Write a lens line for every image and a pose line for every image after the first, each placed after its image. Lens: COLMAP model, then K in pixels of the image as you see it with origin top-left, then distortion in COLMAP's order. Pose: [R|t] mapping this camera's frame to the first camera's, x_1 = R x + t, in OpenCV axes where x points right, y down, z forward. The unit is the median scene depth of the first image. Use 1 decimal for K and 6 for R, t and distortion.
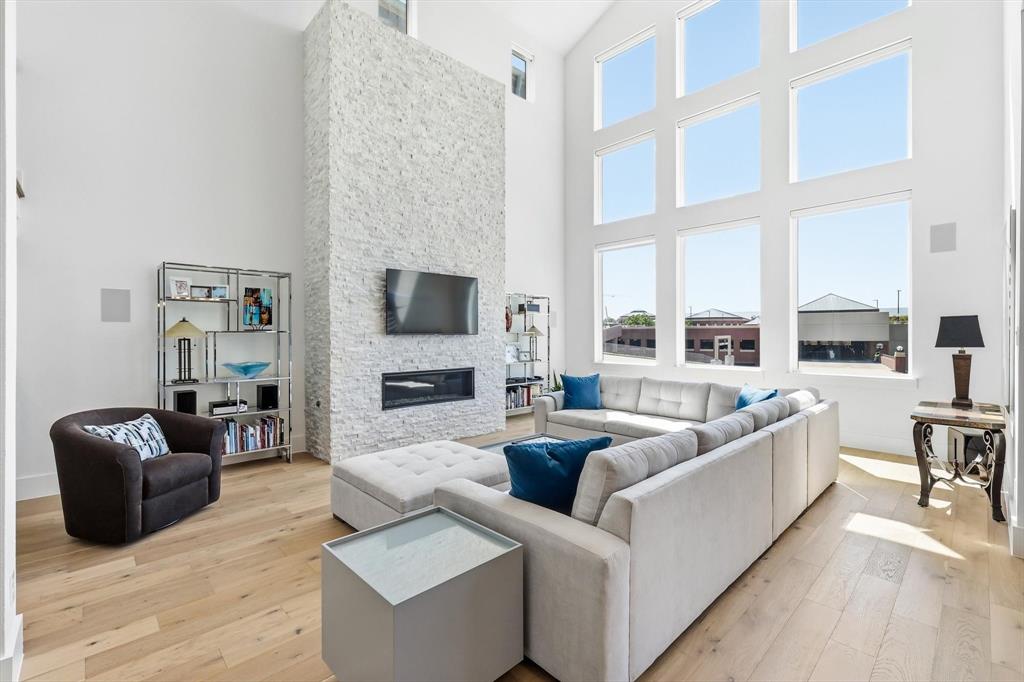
lens RADIAL K [[447.2, 0, 511.4], [0, 447.2, 338.0], [0, 0, 1]] dist [-0.003292, -0.000200]
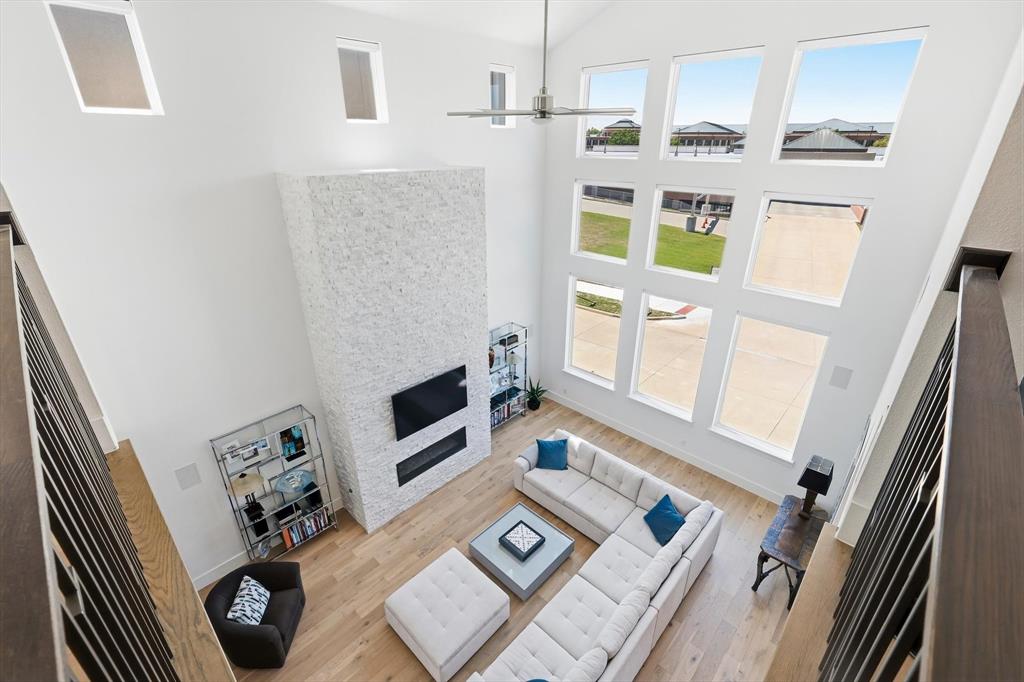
lens RADIAL K [[447.2, 0, 509.1], [0, 447.2, 325.8], [0, 0, 1]] dist [-0.003292, -0.000200]
pose [[0.998833, -0.020362, 0.043802, -0.011478], [0.001190, 0.916910, 0.399093, -0.707673], [-0.048289, -0.398575, 0.915864, -0.031279]]
